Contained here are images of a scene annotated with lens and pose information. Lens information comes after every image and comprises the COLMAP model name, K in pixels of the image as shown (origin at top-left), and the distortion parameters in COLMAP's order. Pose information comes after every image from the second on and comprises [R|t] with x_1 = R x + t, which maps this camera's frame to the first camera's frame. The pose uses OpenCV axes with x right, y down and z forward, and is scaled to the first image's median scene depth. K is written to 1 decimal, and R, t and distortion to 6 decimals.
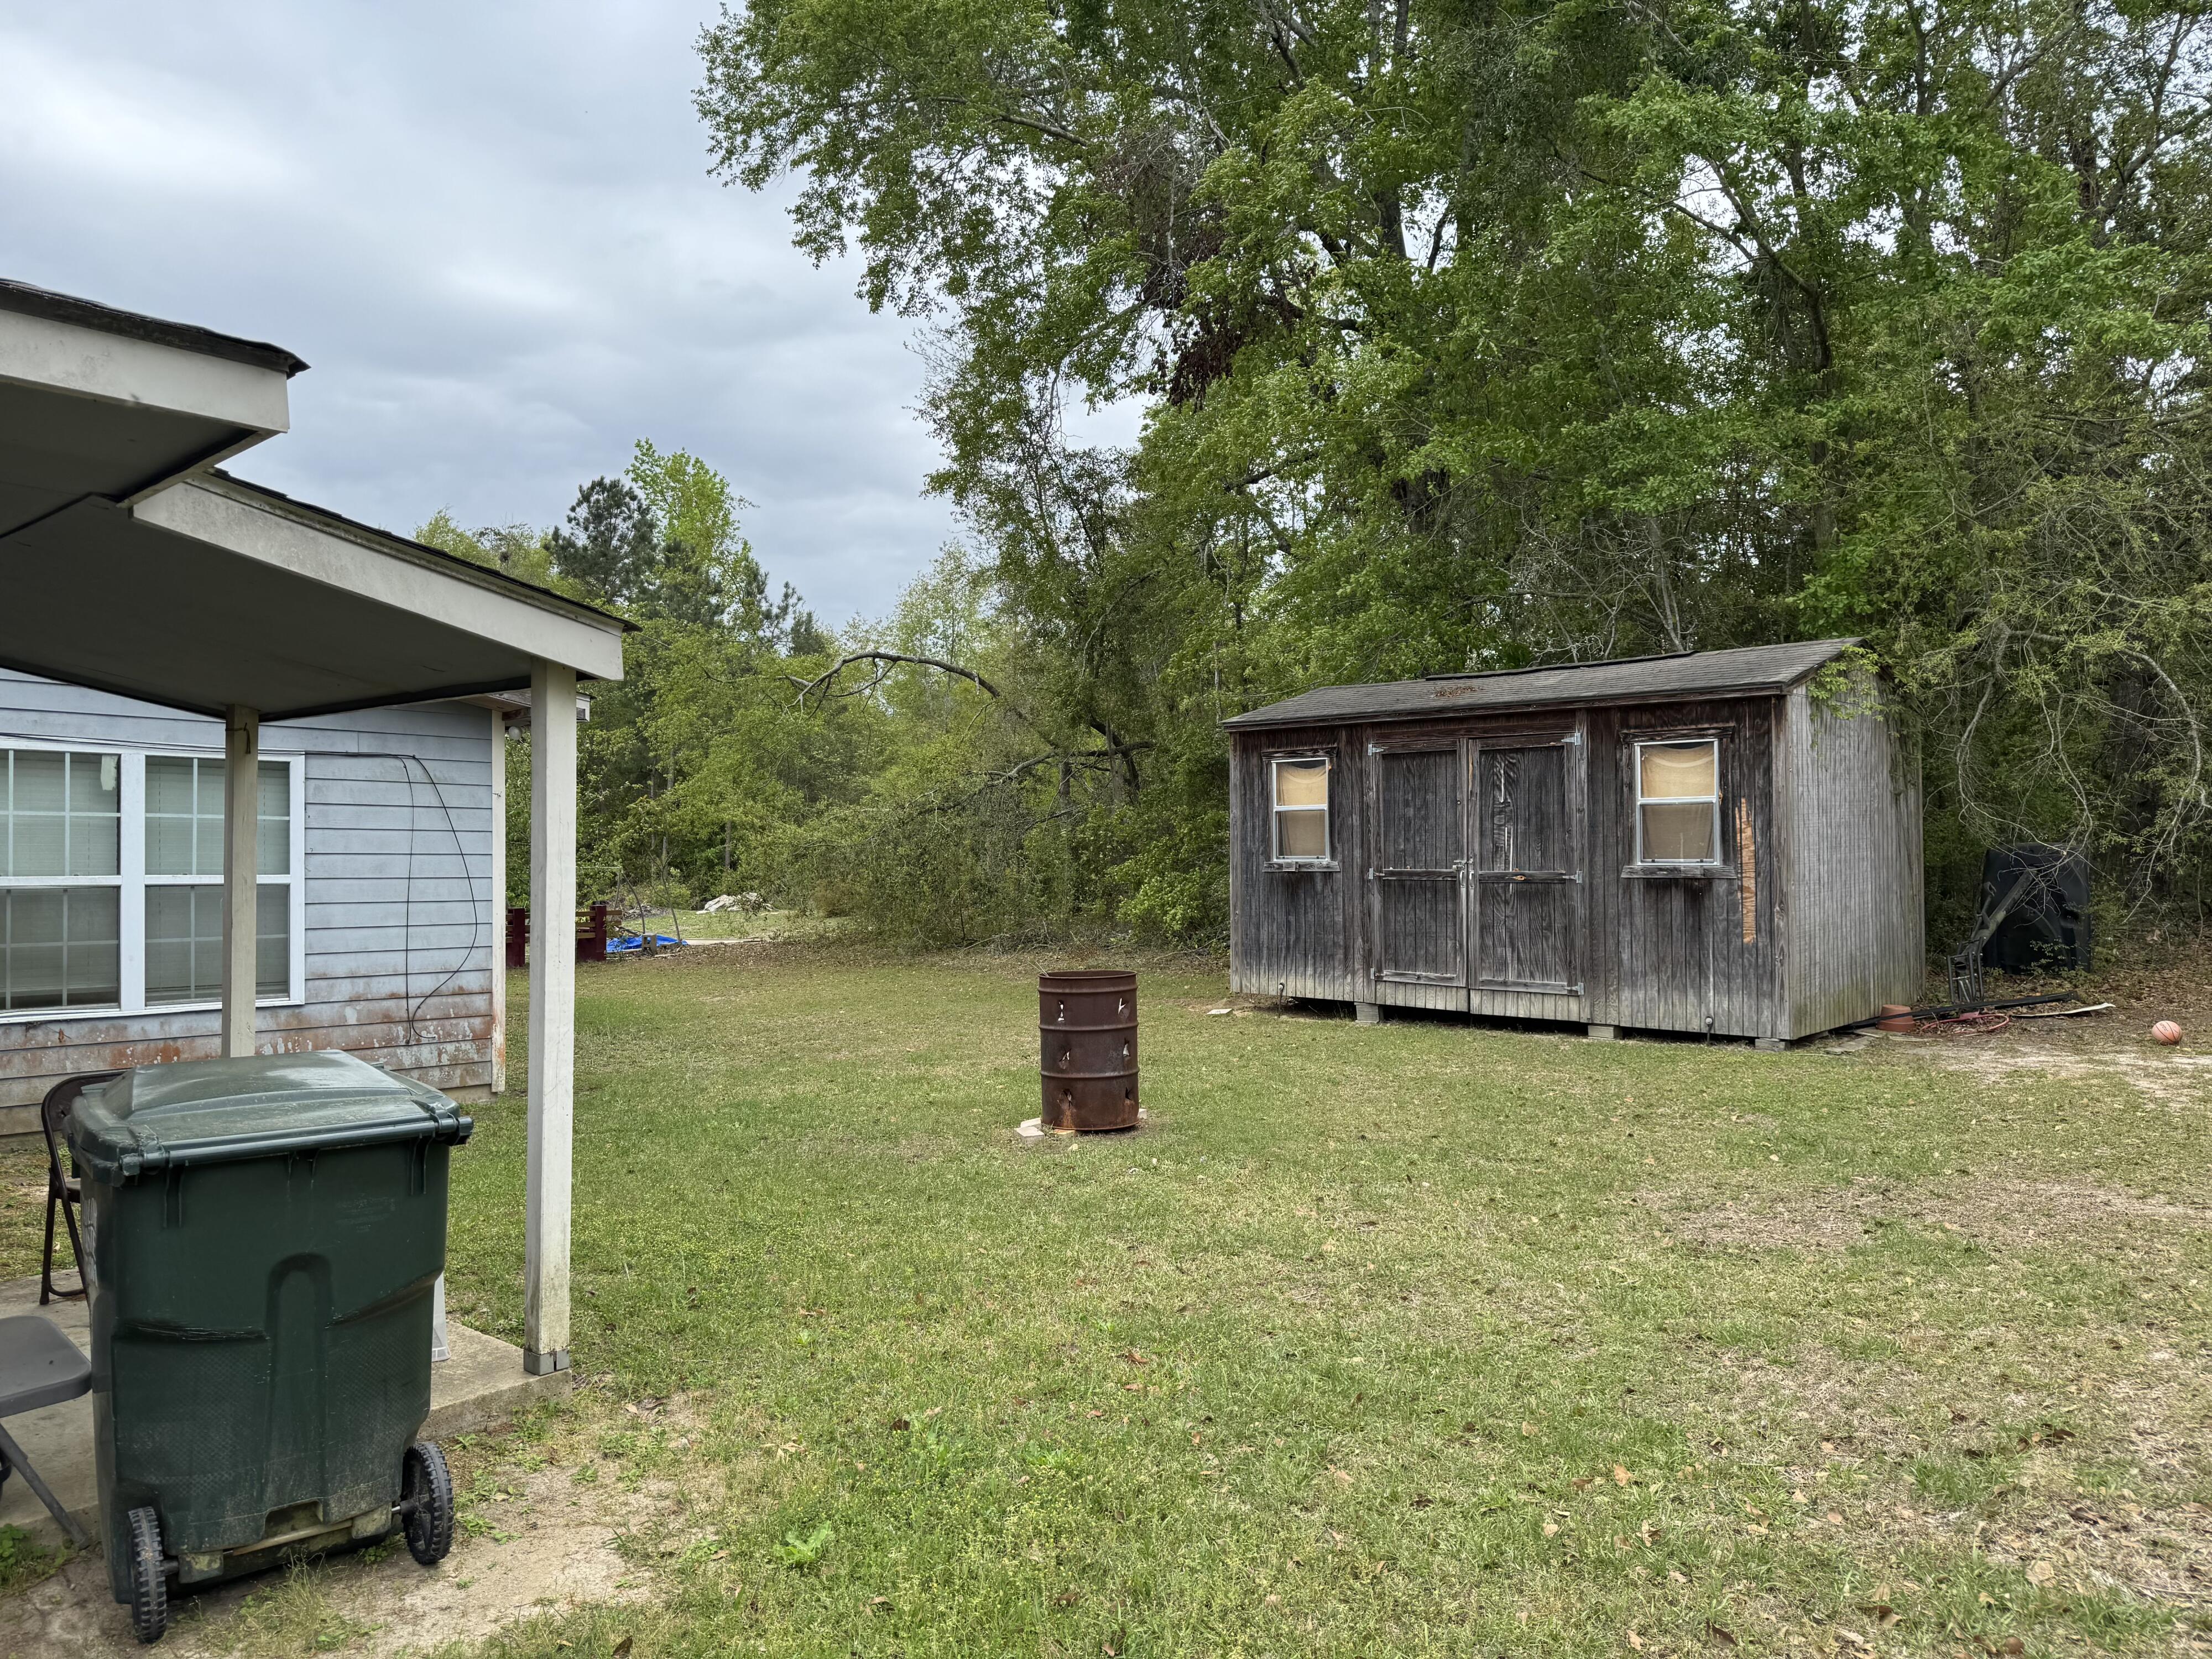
lens RADIAL K [[1538.1, 0, 1106.9], [0, 1538.1, 829.7], [0, 0, 1]] dist [-0.000893, -0.000657]
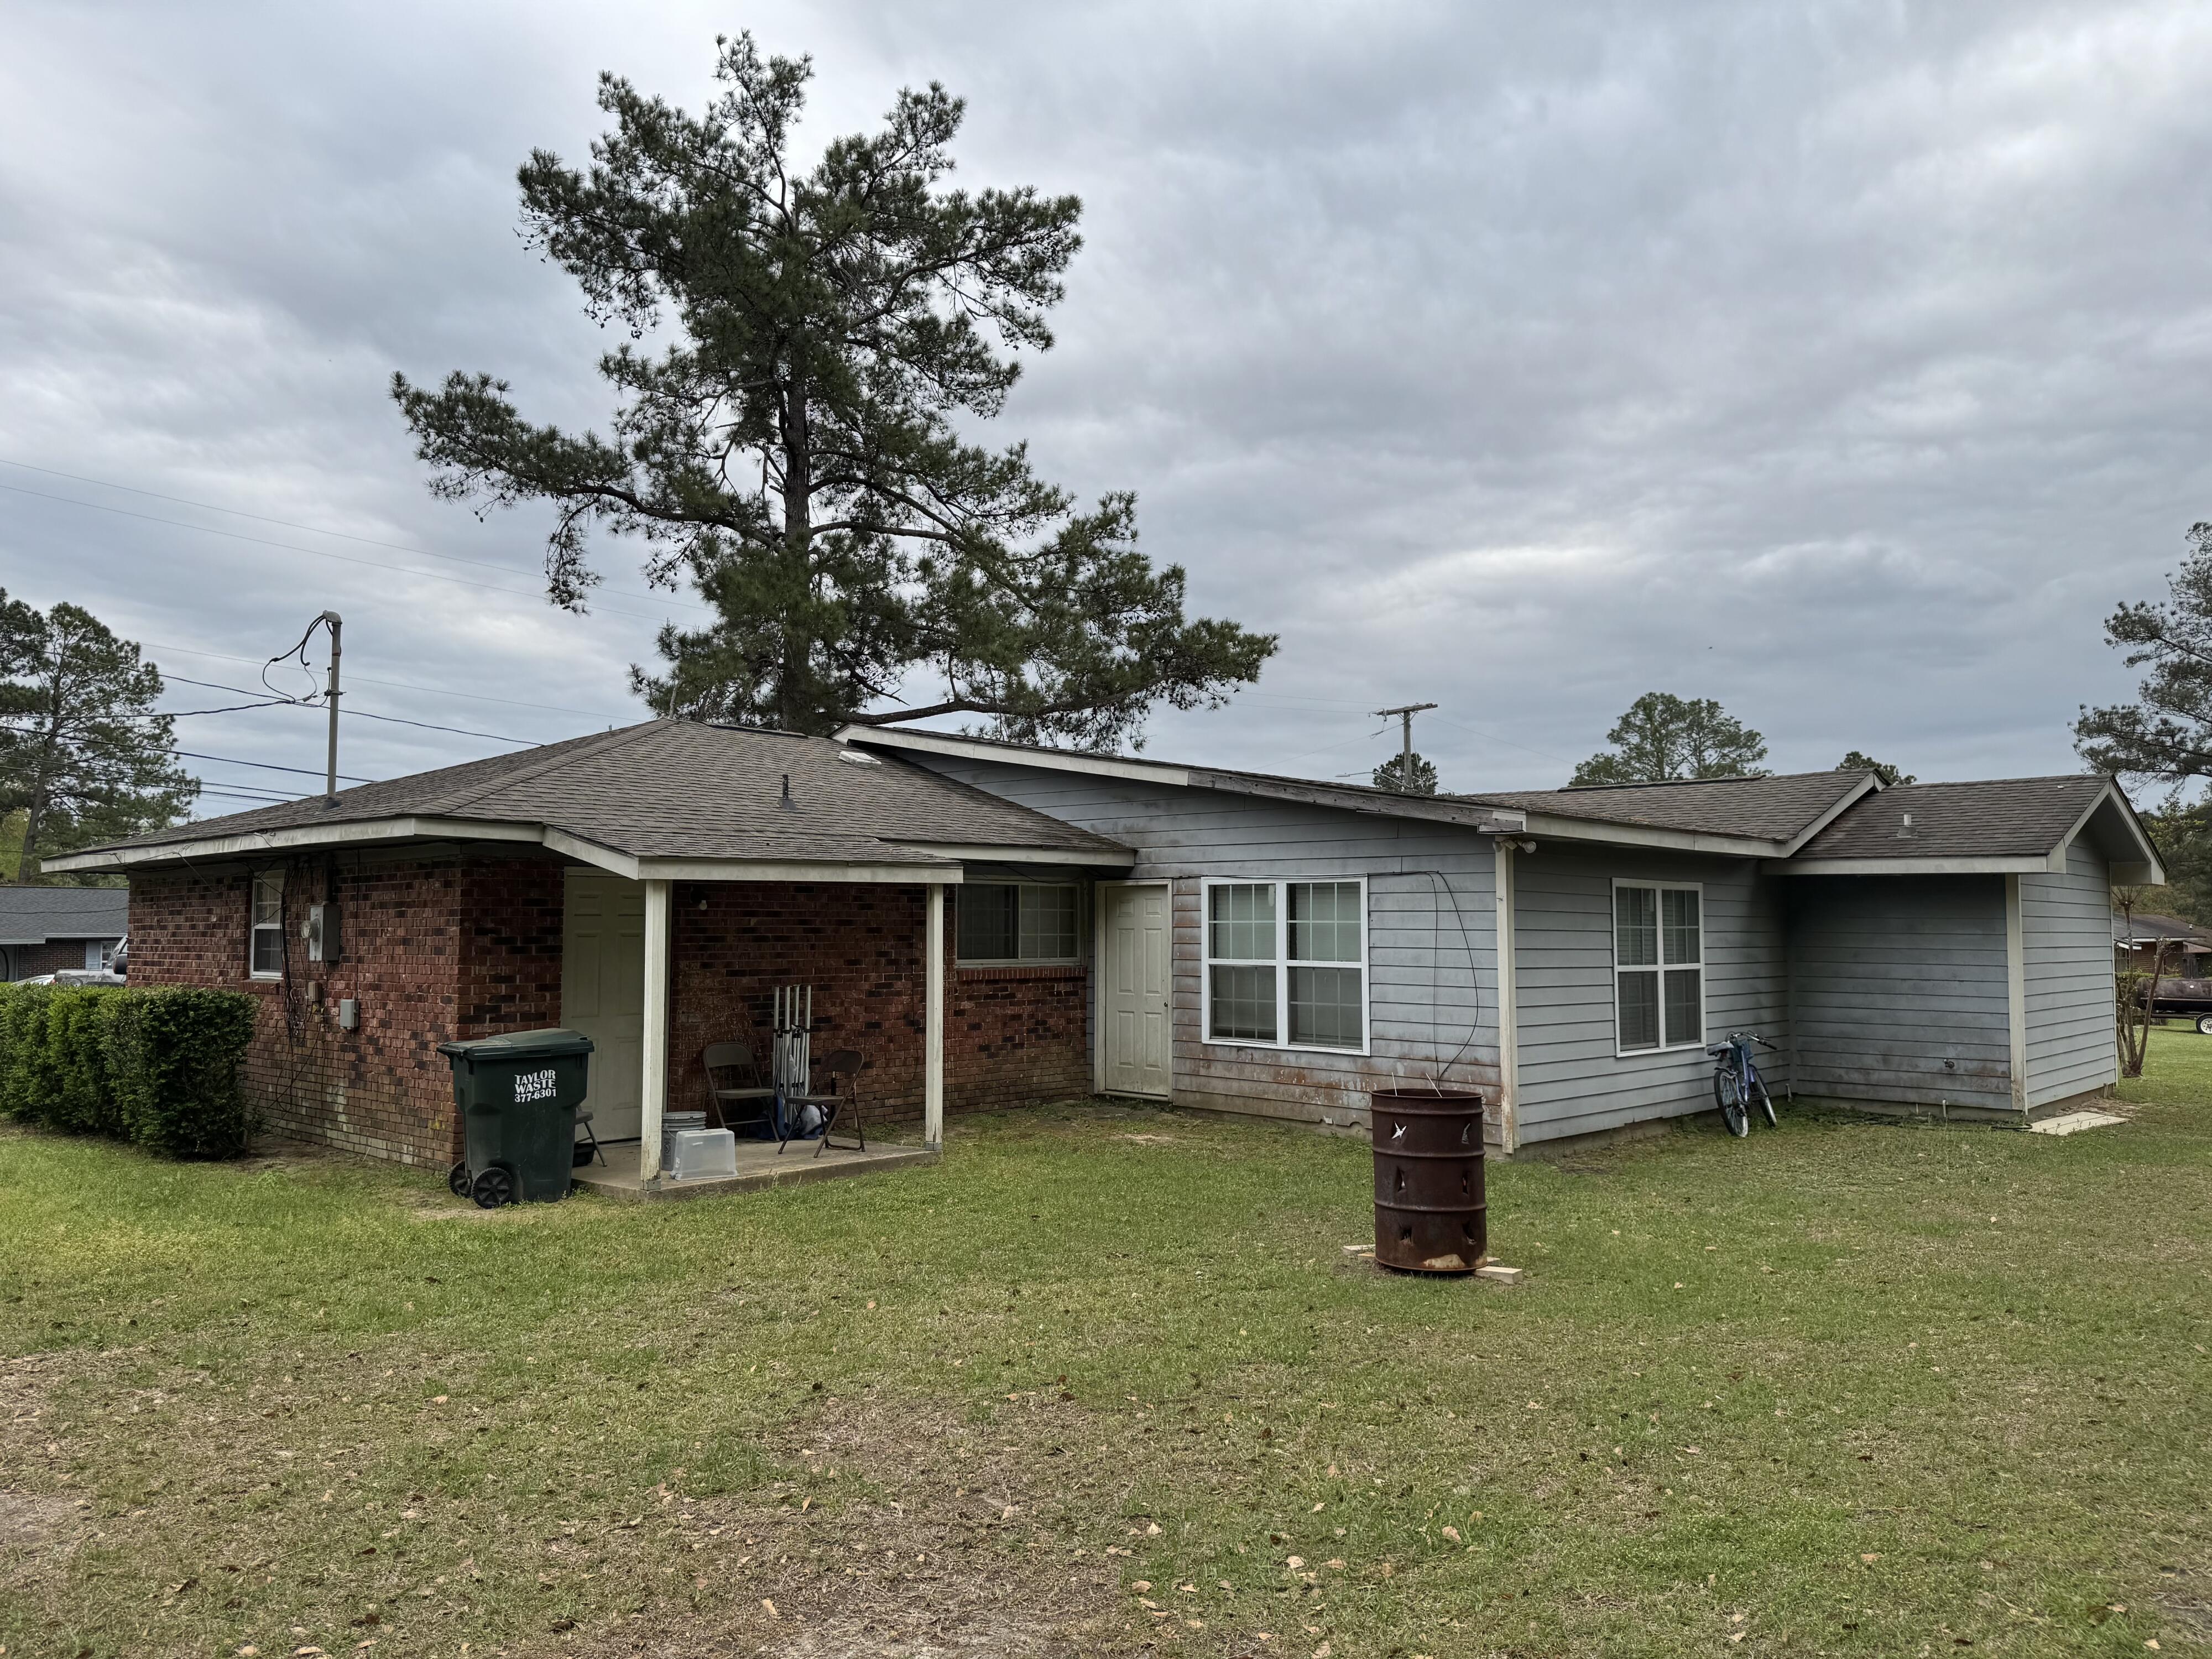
lens RADIAL K [[1538.1, 0, 1106.7], [0, 1538.1, 827.9], [0, 0, 1]] dist [-0.000893, -0.000657]
pose [[-0.048036, -0.055552, -0.997300, 0.884557], [0.021599, 0.998161, -0.056641, -0.018636], [0.998612, -0.024262, -0.046748, 0.830611]]
